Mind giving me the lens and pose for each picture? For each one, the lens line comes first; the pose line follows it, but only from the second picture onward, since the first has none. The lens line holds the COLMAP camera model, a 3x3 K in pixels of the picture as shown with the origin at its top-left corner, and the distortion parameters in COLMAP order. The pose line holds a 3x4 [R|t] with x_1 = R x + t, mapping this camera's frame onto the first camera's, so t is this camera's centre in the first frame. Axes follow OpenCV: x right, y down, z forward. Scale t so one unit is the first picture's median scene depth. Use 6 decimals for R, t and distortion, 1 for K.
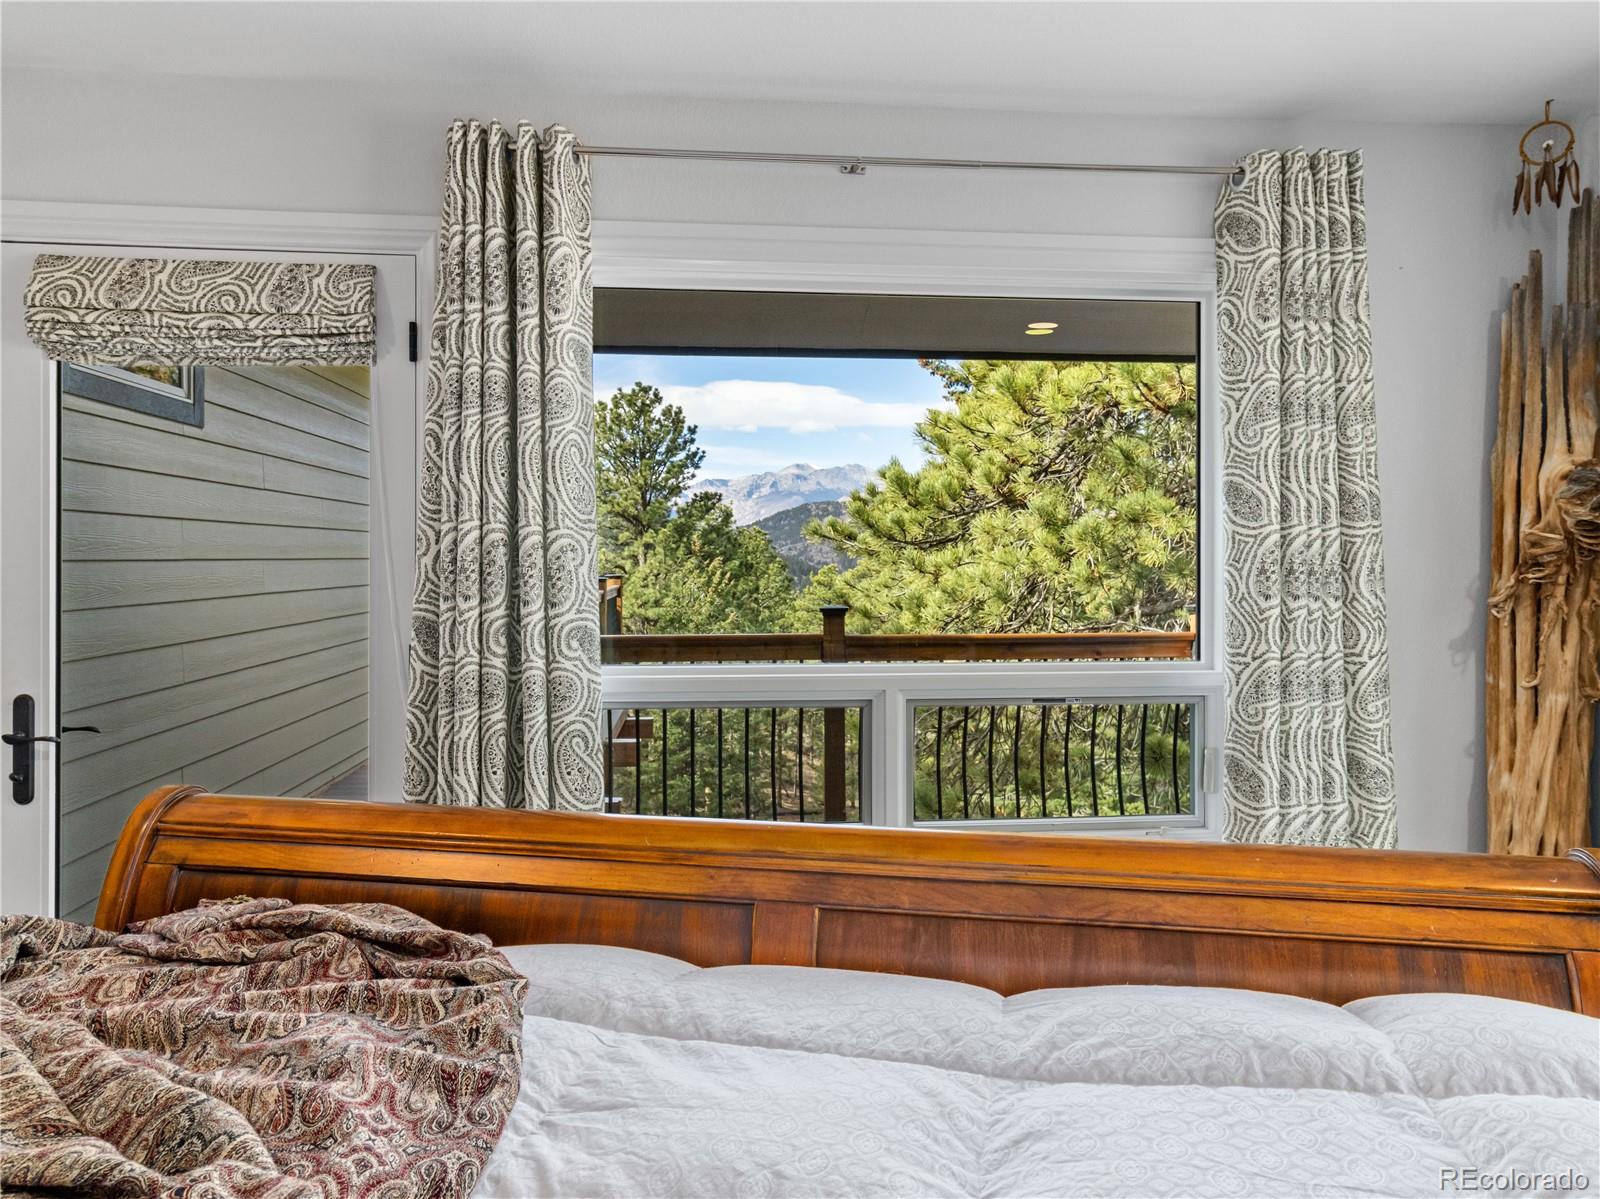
lens RADIAL K [[980.3, 0, 761.4], [0, 980.3, 565.8], [0, 0, 1]] dist [0.006851, -0.003206]
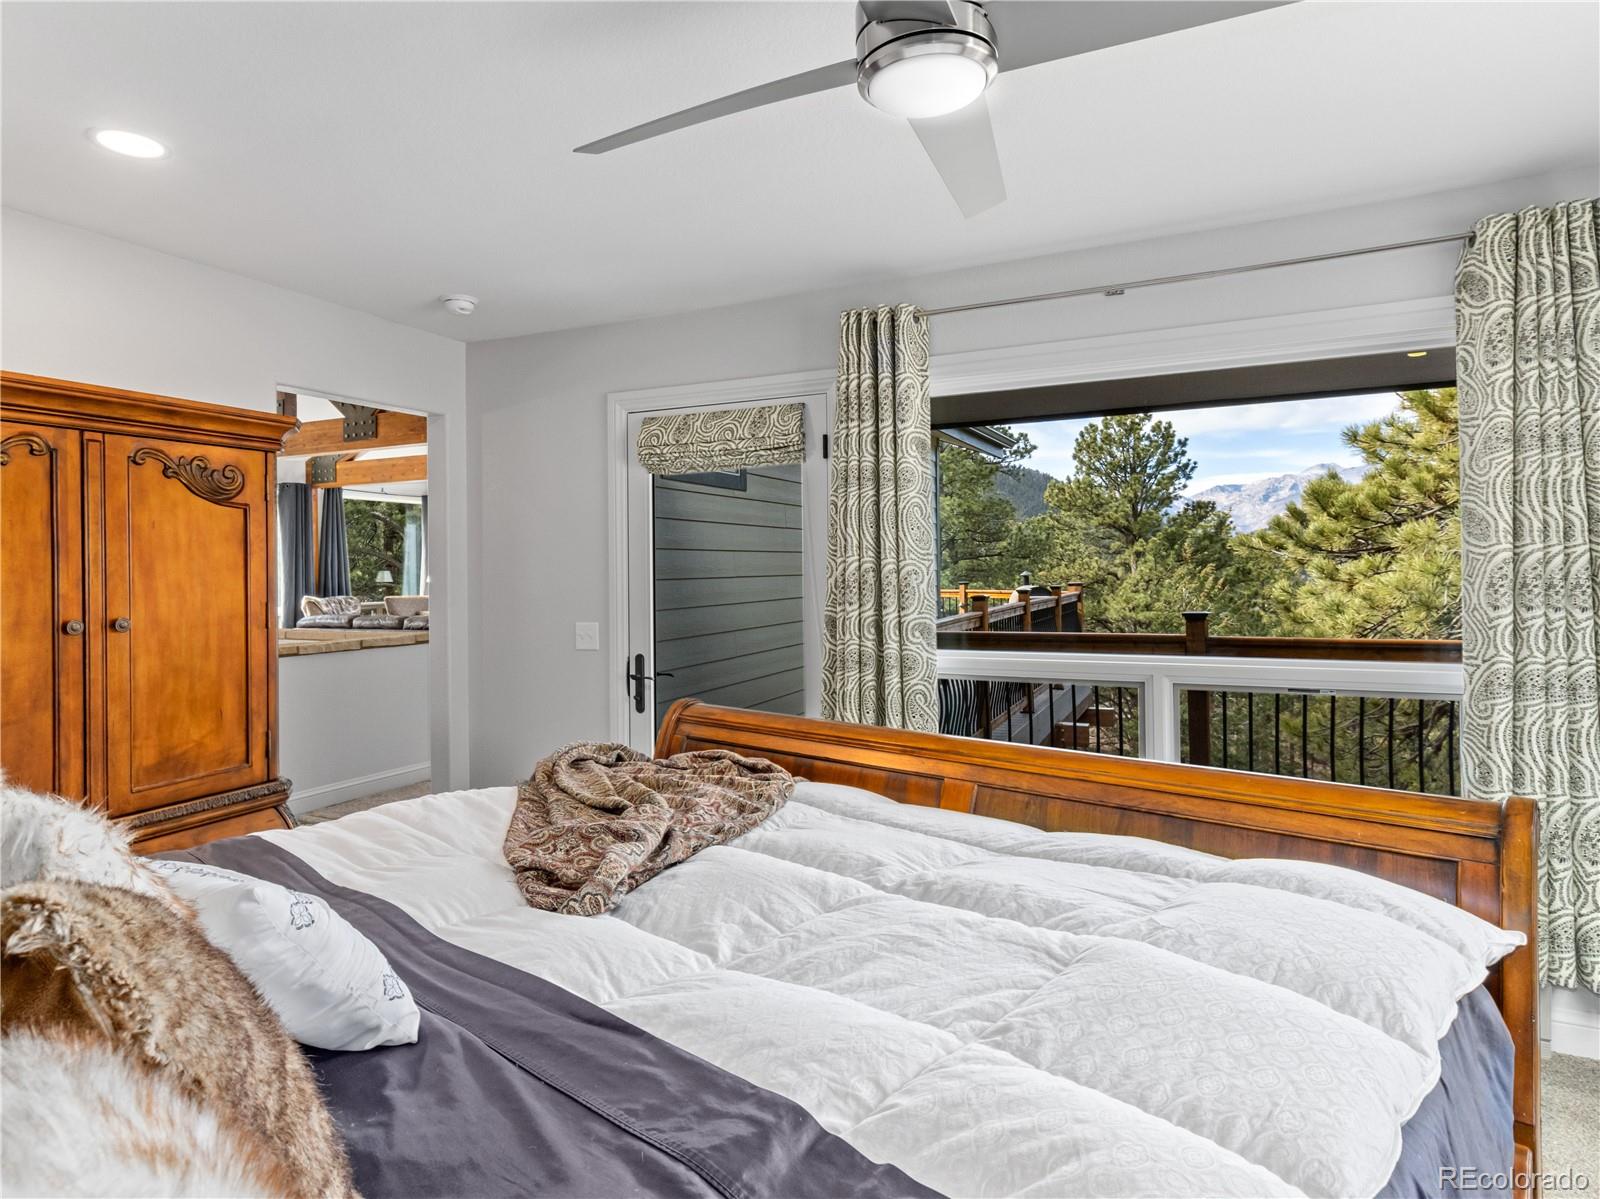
lens RADIAL K [[862.2, 0, 790.1], [0, 862.2, 566.0], [0, 0, 1]] dist [0.000325, 0.007354]
pose [[0.871411, -0.014596, -0.490336, 0.292456], [0.010614, 0.999884, -0.010901, -0.014173], [0.490439, 0.004295, 0.871465, -0.276583]]
